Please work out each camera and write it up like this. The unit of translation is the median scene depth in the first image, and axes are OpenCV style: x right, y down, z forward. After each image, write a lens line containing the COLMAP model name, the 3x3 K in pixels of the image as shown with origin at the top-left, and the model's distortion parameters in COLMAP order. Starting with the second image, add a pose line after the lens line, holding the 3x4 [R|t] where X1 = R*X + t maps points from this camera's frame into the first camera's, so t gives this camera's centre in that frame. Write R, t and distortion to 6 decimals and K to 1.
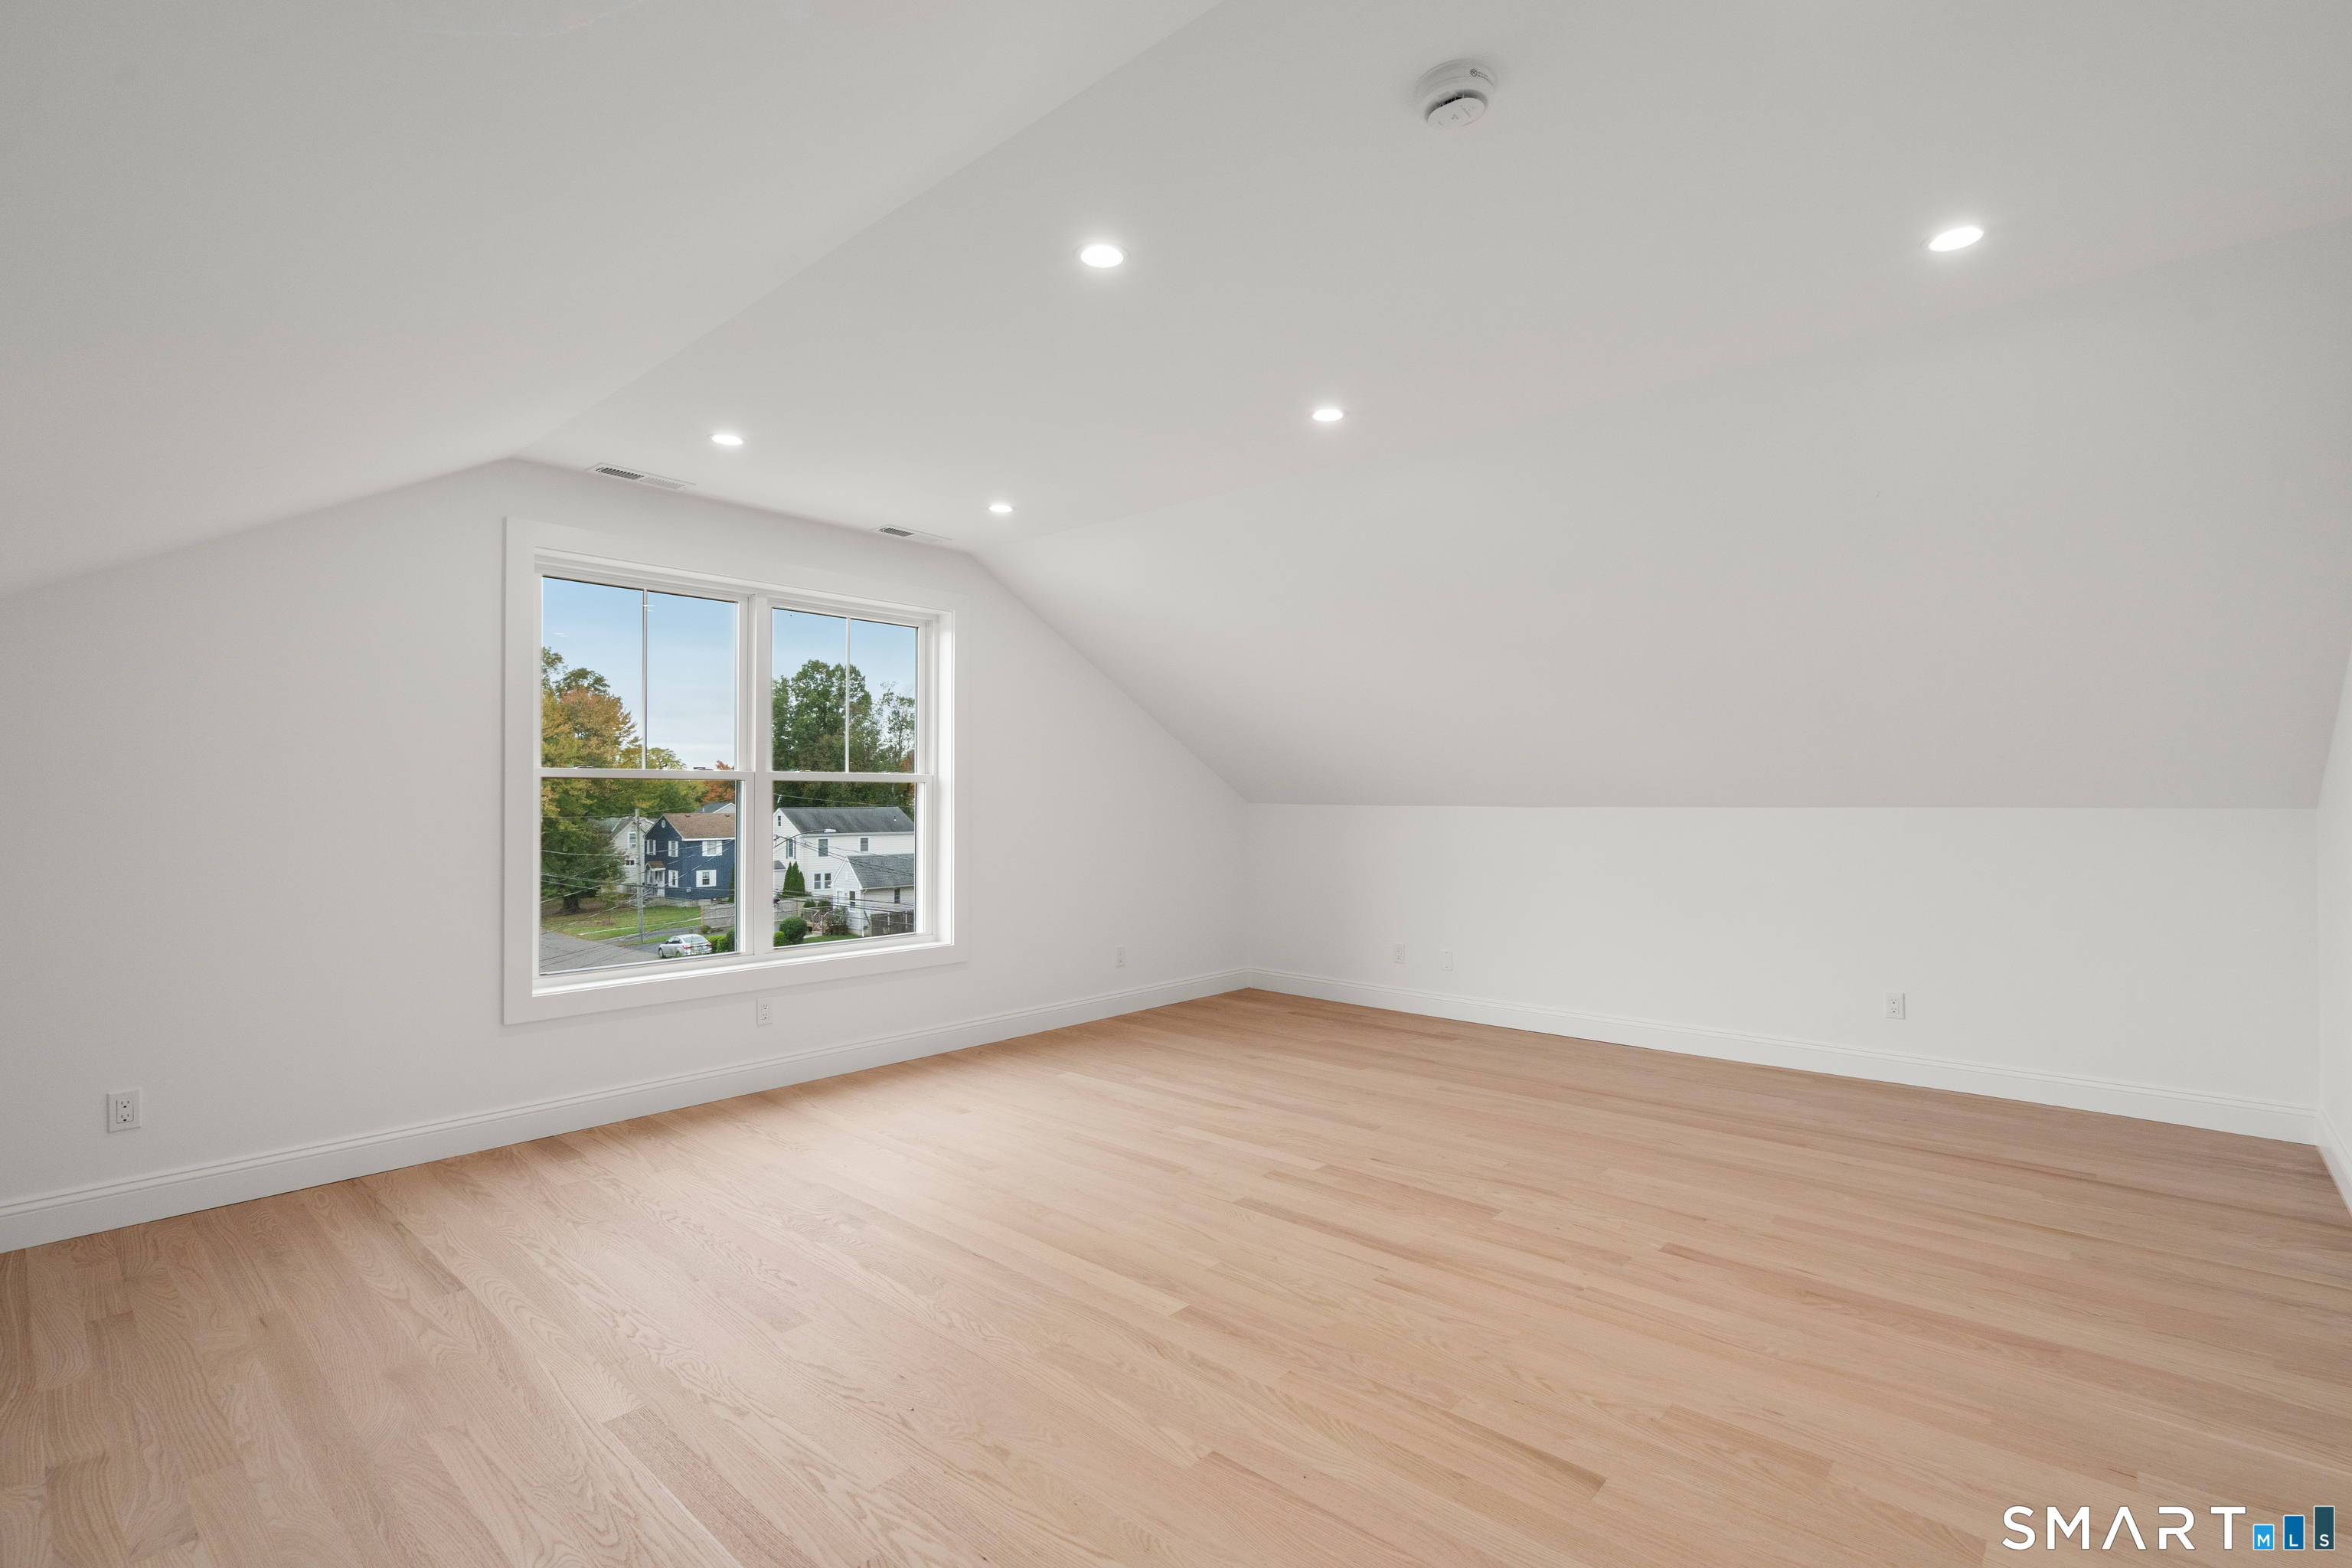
lens RADIAL K [[1075.3, 0, 1172.4], [0, 1075.3, 781.2], [0, 0, 1]] dist [-0.002458, 0.000015]
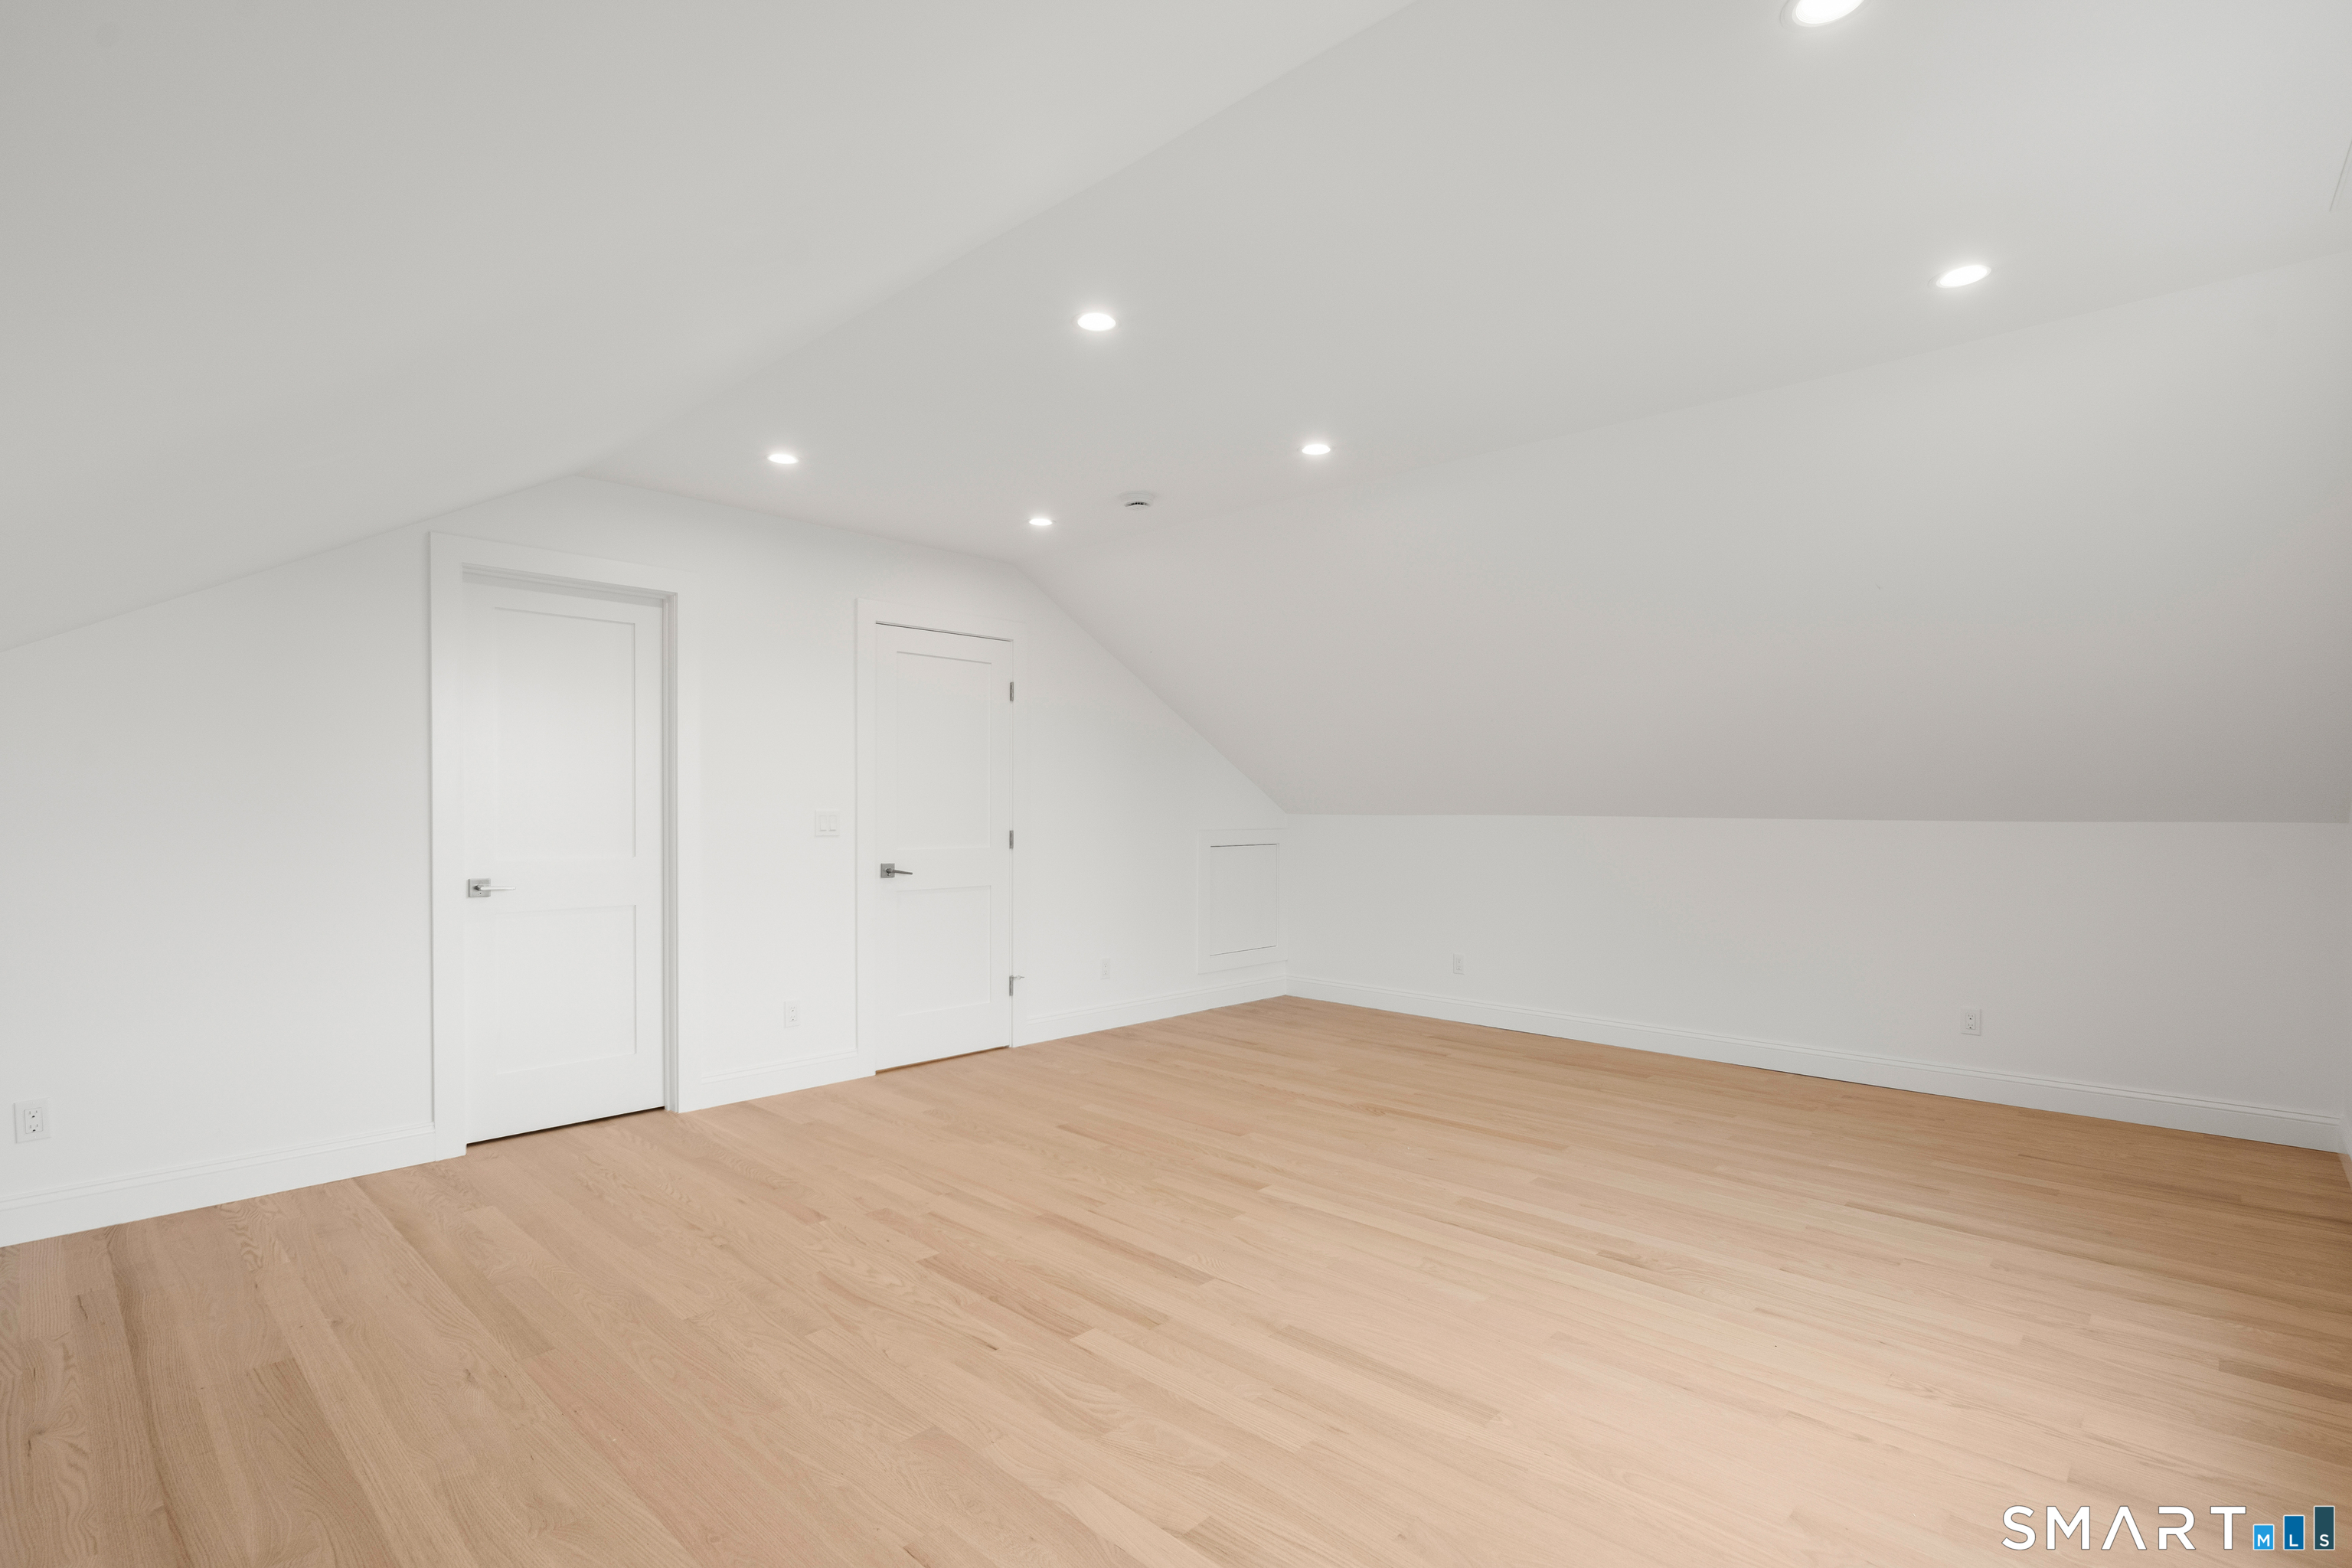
lens RADIAL K [[1075.3, 0, 1172.4], [0, 1075.3, 781.2], [0, 0, 1]] dist [-0.002458, 0.000015]
pose [[-0.999432, -0.000716, 0.033698, 0.065084], [-0.002096, 0.999159, -0.040950, 0.034324], [-0.033640, -0.040997, -0.998593, 2.017840]]
